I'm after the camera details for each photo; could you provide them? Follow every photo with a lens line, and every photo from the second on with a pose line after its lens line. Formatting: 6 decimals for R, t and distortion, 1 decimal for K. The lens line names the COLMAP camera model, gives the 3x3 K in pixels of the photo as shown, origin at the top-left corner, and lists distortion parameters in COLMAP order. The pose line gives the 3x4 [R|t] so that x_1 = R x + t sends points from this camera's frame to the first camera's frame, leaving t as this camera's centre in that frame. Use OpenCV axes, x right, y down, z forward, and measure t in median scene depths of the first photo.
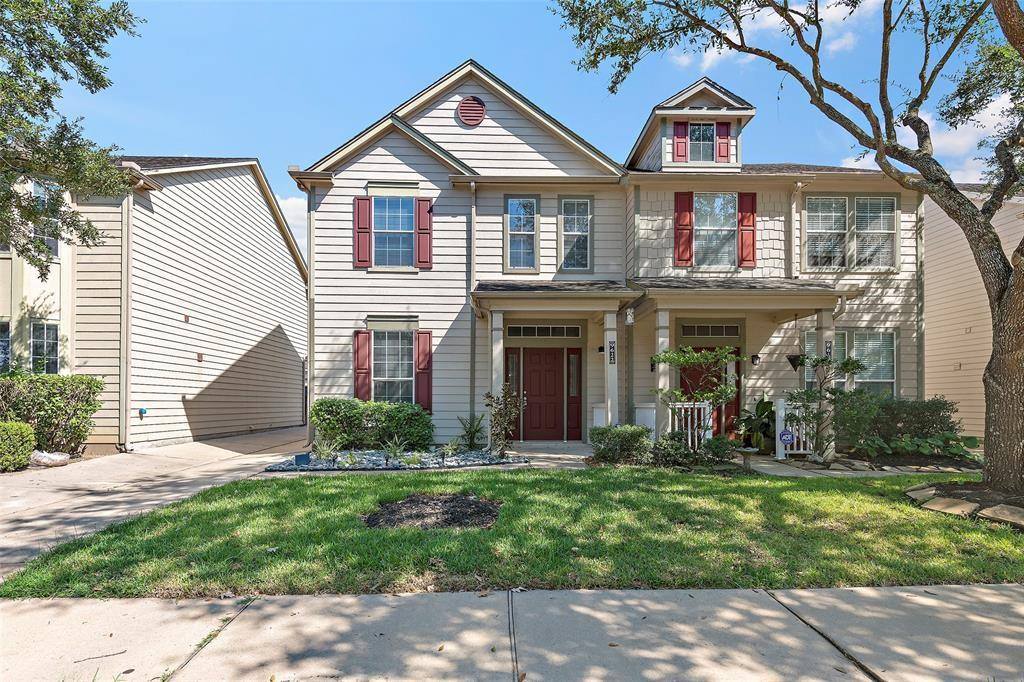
lens RADIAL K [[529.0, 0, 511.1], [0, 529.0, 393.3], [0, 0, 1]] dist [0.010908, 0.000674]
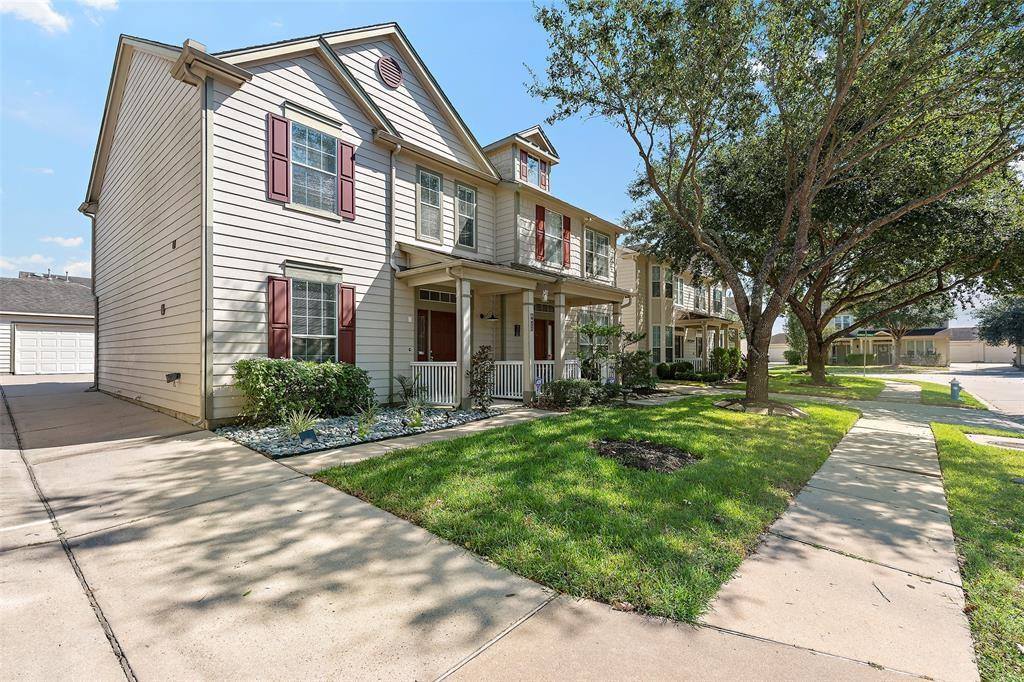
lens RADIAL K [[450.7, 0, 516.3], [0, 450.7, 347.7], [0, 0, 1]] dist [0.005316, -0.000511]
pose [[0.681759, 0.010021, 0.731508, -0.540657], [-0.010935, 0.999934, -0.003507, -0.008707], [-0.731495, -0.005609, 0.681824, 0.240753]]
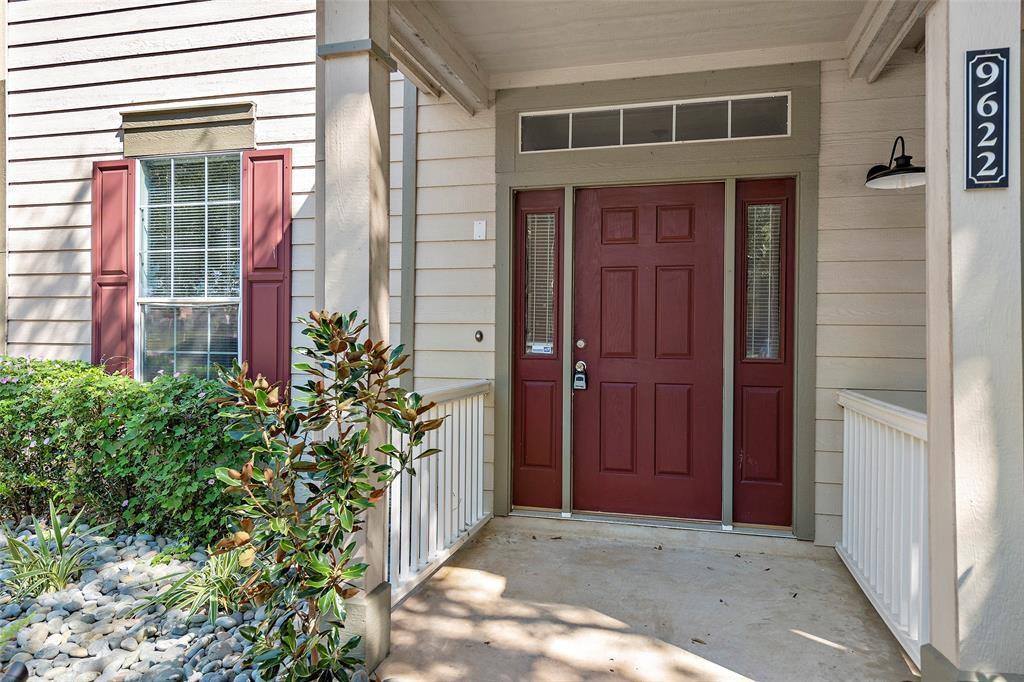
lens RADIAL K [[704.2, 0, 509.7], [0, 704.2, 338.2], [0, 0, 1]] dist [0.010489, 0.000682]
pose [[0.955798, 0.008351, -0.293904, 0.102420], [-0.003632, 0.999856, 0.016599, -0.011370], [0.294001, -0.014798, 0.955691, 0.630066]]
